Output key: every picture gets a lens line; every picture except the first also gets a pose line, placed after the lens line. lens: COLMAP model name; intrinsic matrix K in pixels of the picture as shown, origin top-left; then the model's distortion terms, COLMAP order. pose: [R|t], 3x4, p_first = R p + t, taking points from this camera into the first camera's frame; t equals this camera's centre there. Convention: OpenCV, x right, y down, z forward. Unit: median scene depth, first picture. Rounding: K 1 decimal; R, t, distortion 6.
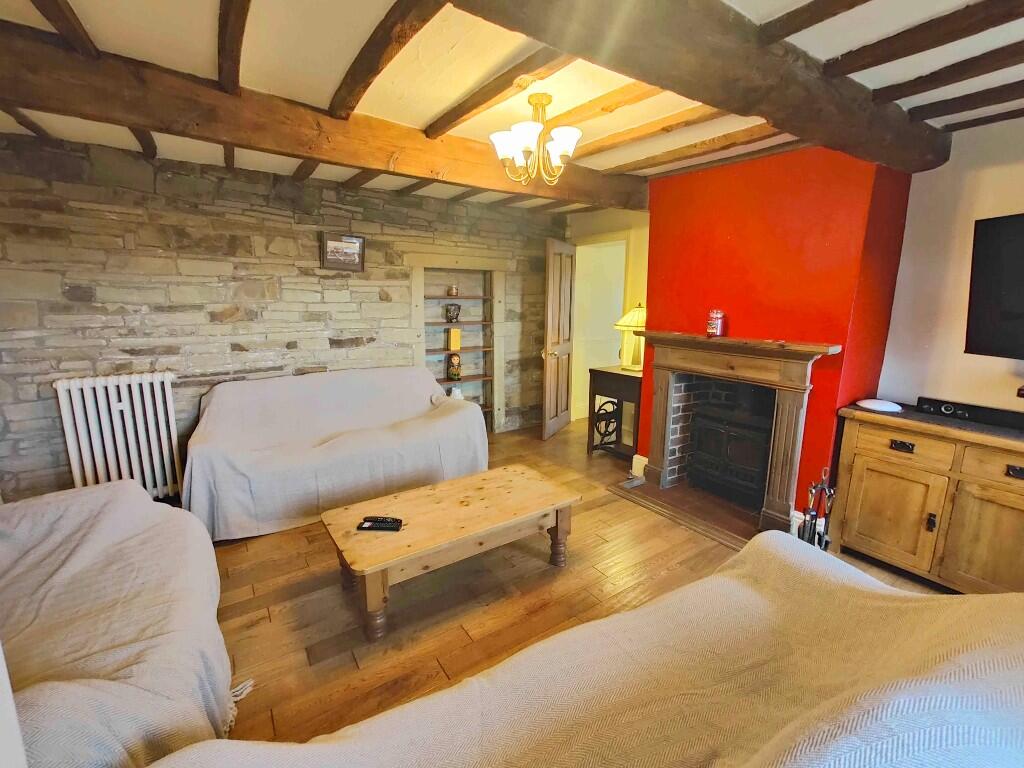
lens RADIAL K [[455.7, 0, 508.8], [0, 455.7, 379.3], [0, 0, 1]] dist [0.014397, 0.000241]
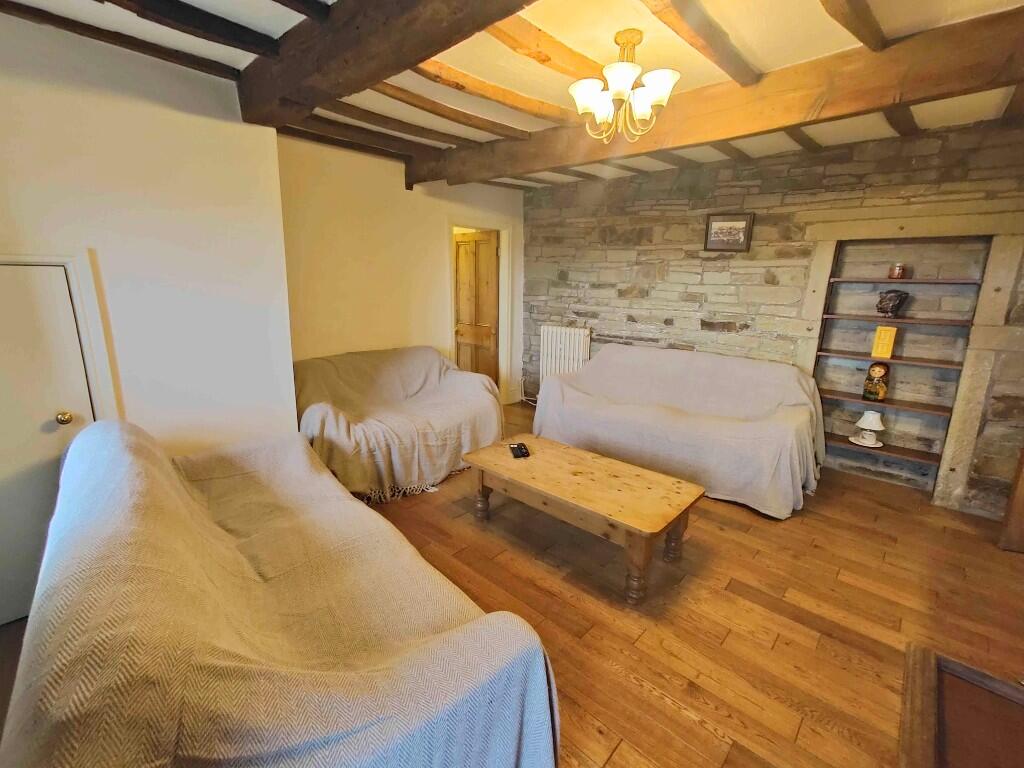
lens RADIAL K [[455.7, 0, 508.8], [0, 455.7, 379.3], [0, 0, 1]] dist [0.014397, 0.000241]
pose [[0.225524, 0.214643, -0.950298, 0.553004], [-0.189985, 0.966391, 0.173191, -0.060250], [0.955534, 0.141484, 0.258723, 0.371160]]
